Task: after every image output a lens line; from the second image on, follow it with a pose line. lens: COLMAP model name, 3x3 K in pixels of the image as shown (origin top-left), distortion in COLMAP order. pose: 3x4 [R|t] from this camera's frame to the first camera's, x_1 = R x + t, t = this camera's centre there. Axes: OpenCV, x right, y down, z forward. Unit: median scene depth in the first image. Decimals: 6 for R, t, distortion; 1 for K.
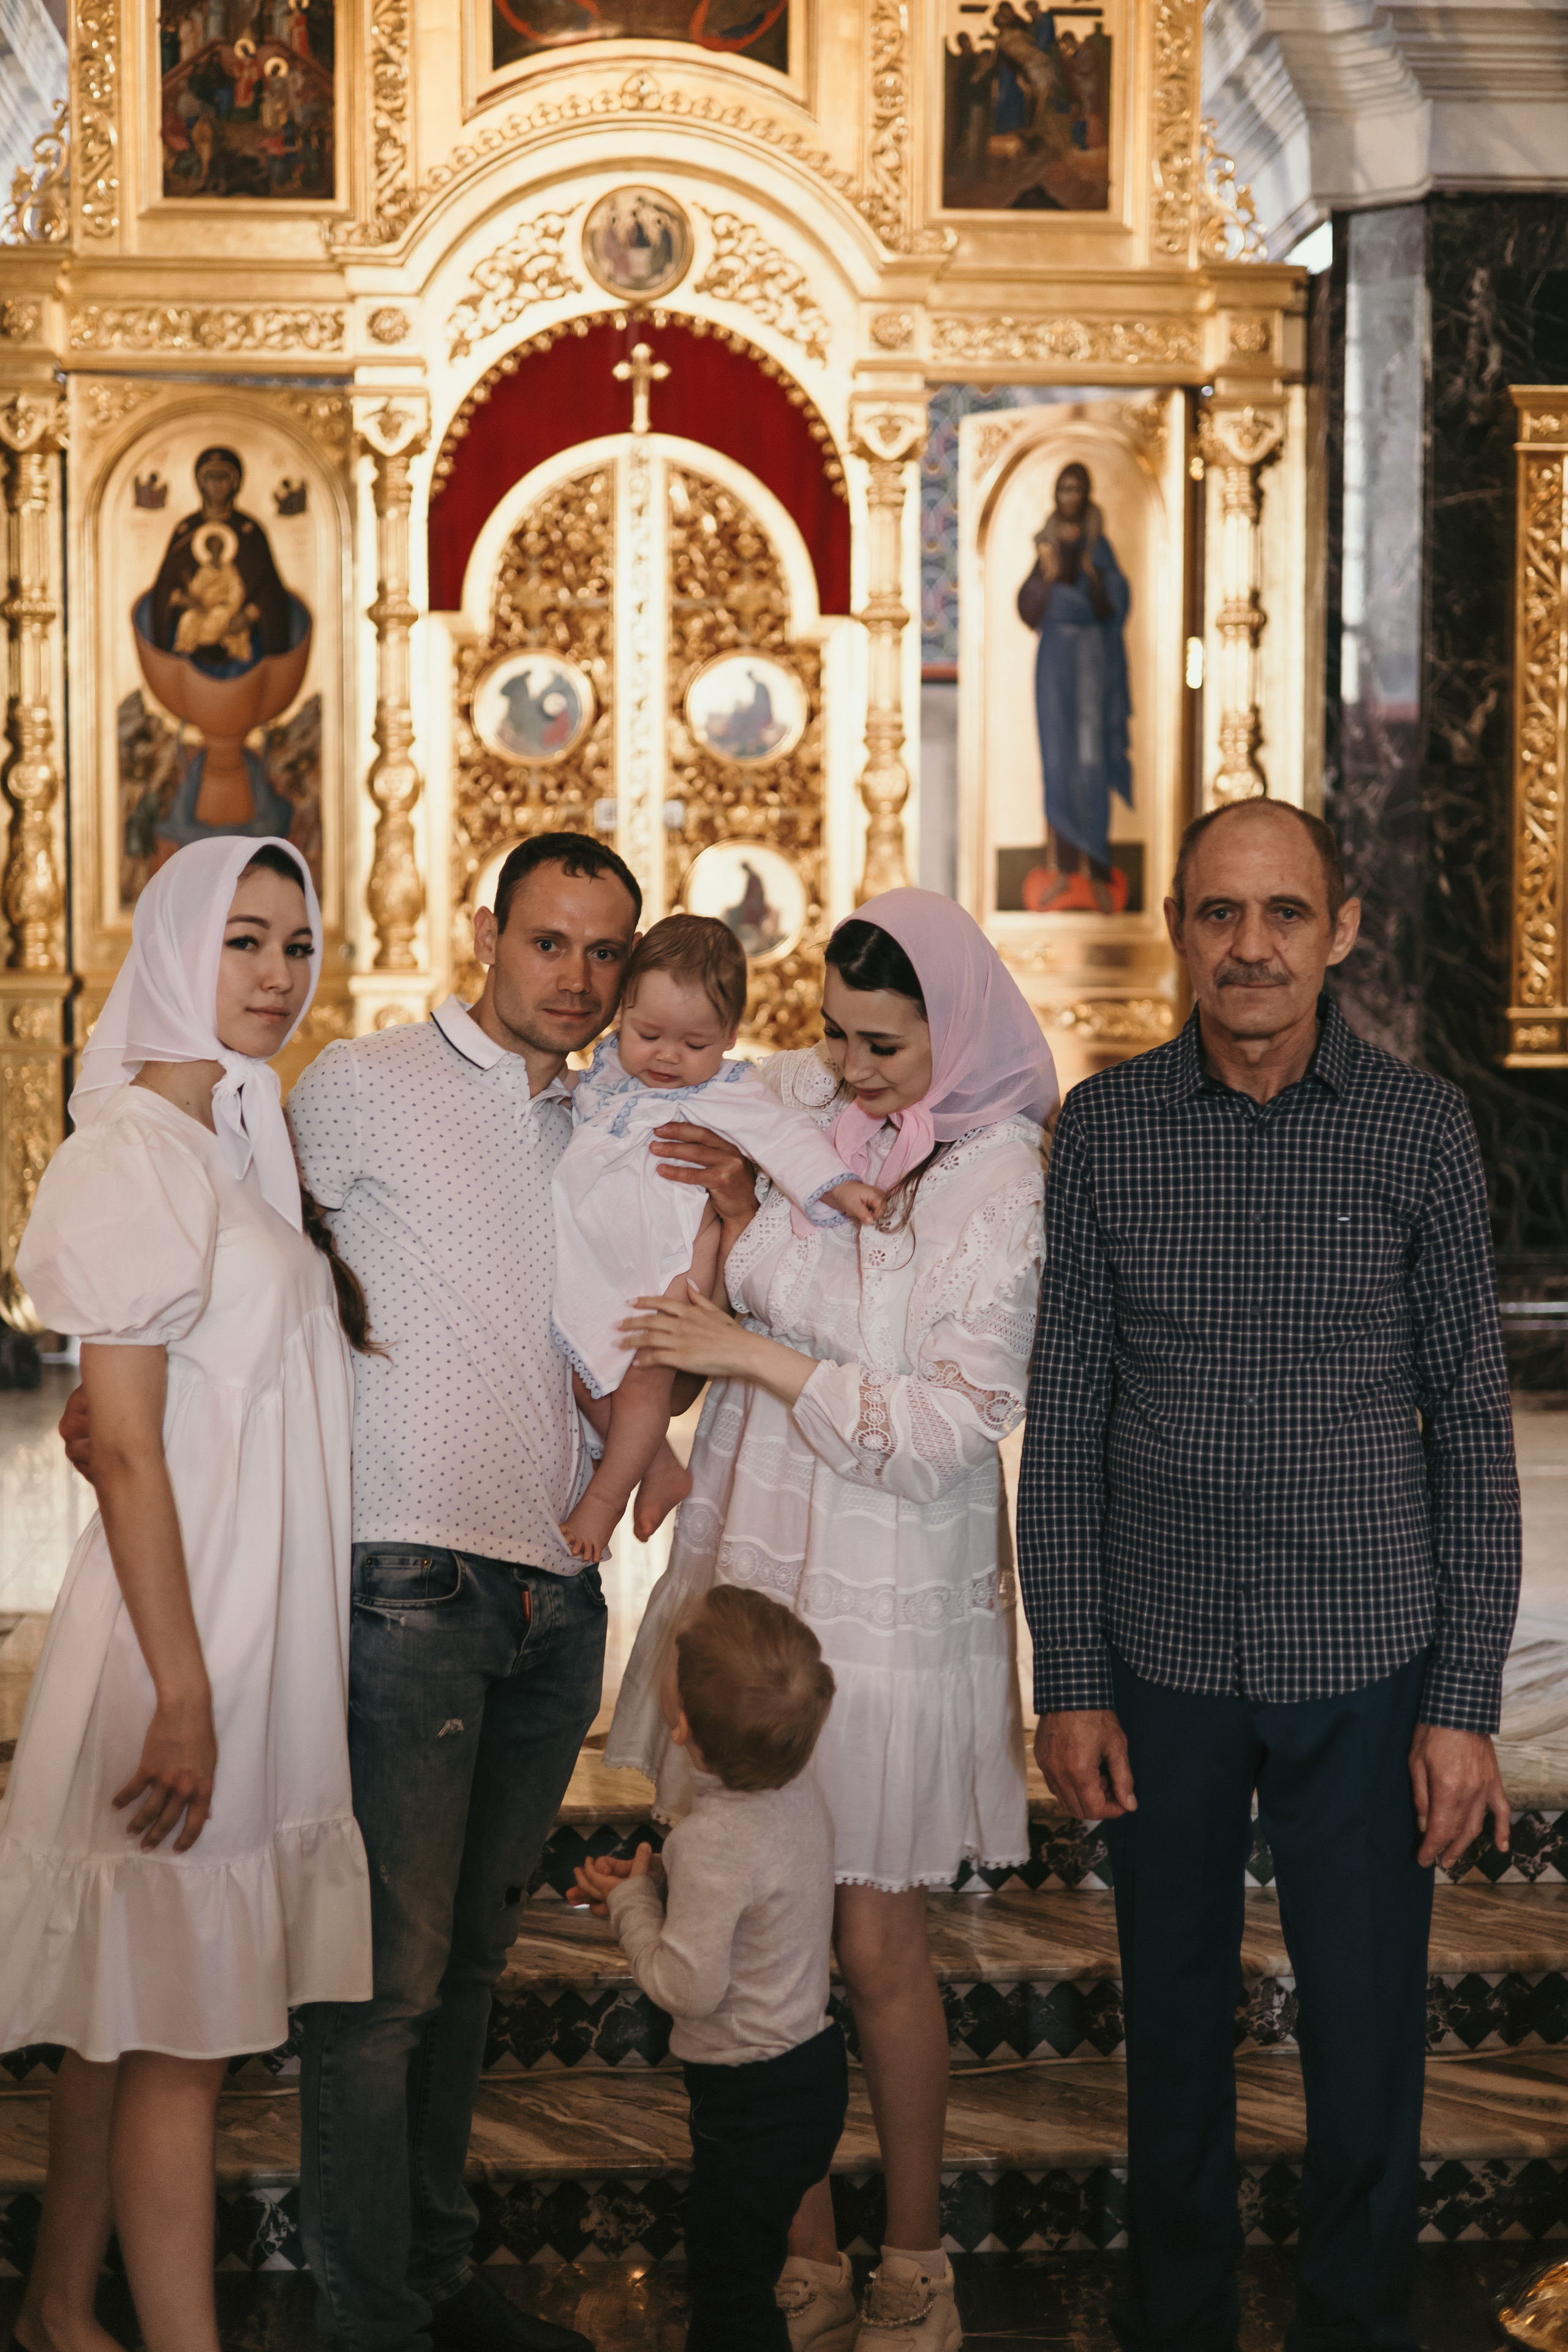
lens RADIAL K [[3444.6, 0, 789.3], [0, 3444.6, 1060.6], [0, 0, 1]] dist [0.001605, 0.065635]
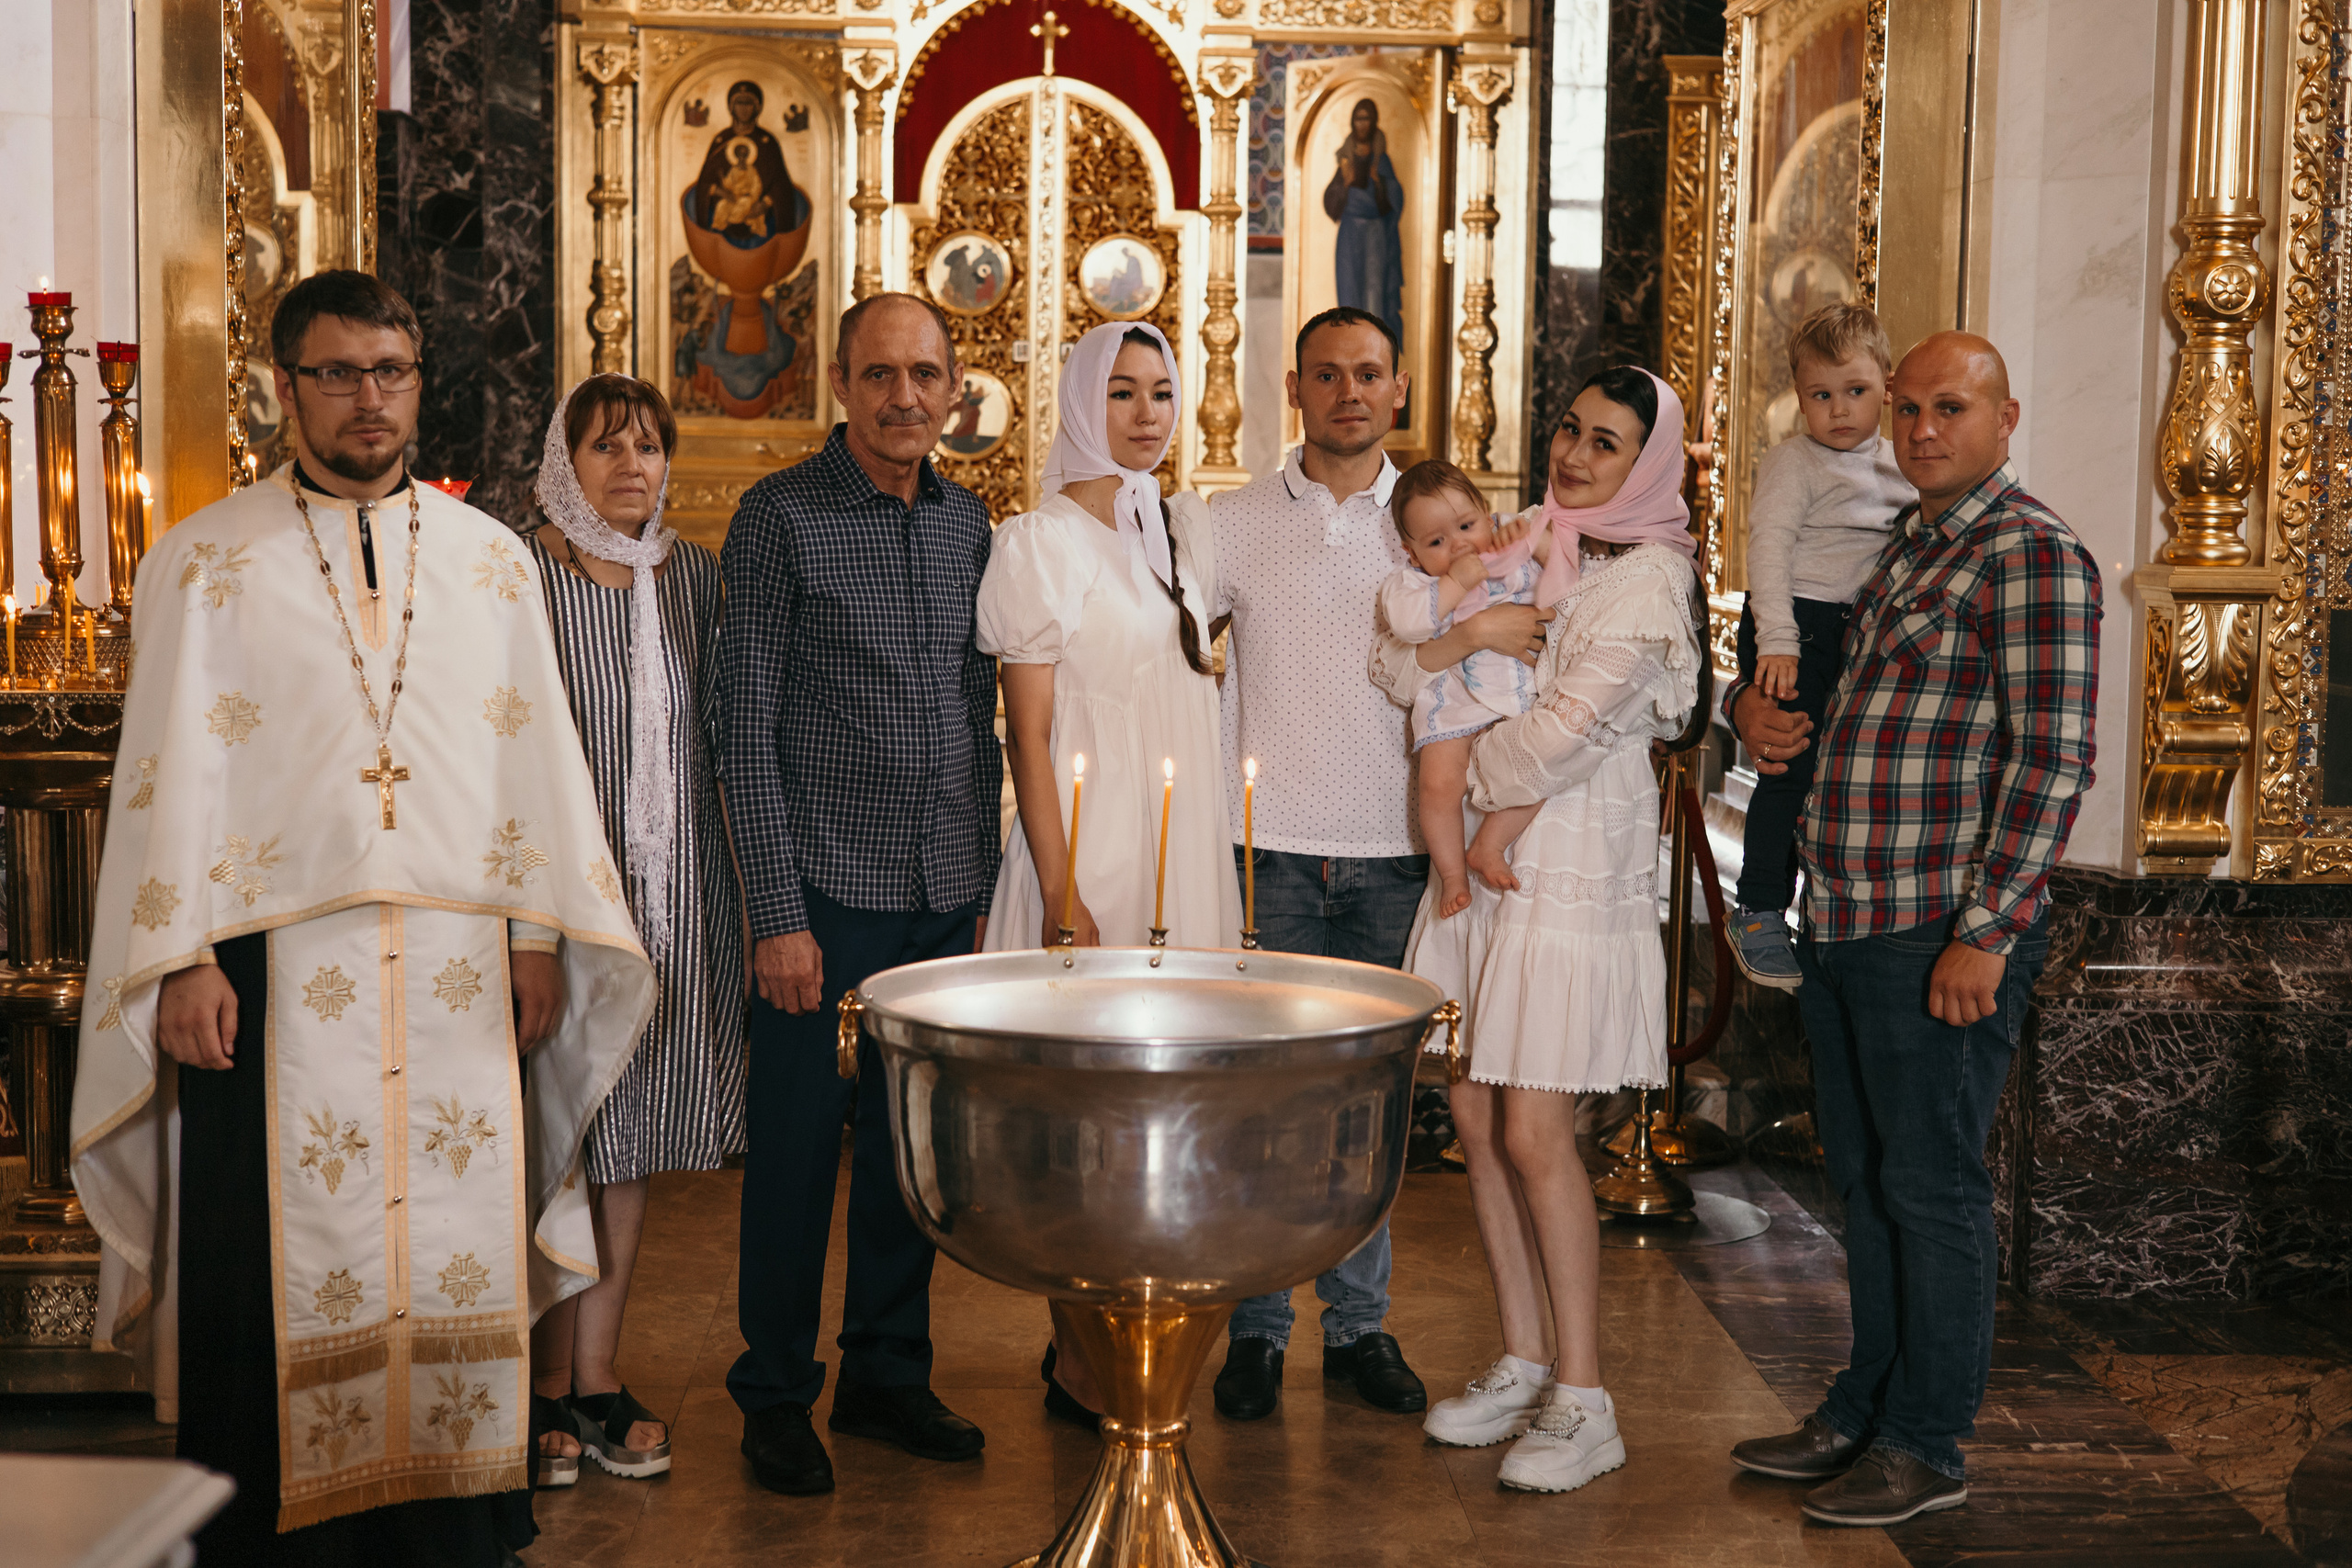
lens RADIAL K [[3415.0, 0, 1175.0], [0, 3415.0, 695.3], [0, 0, 1]] dist [0.020268, -0.080984]
pose [[0.999371, 0.018347, -0.030357, 0.053791], [-0.017422, 0.999385, 0.030441, 0.024276], [0.030897, -0.029892, 0.999075, -0.378796]]
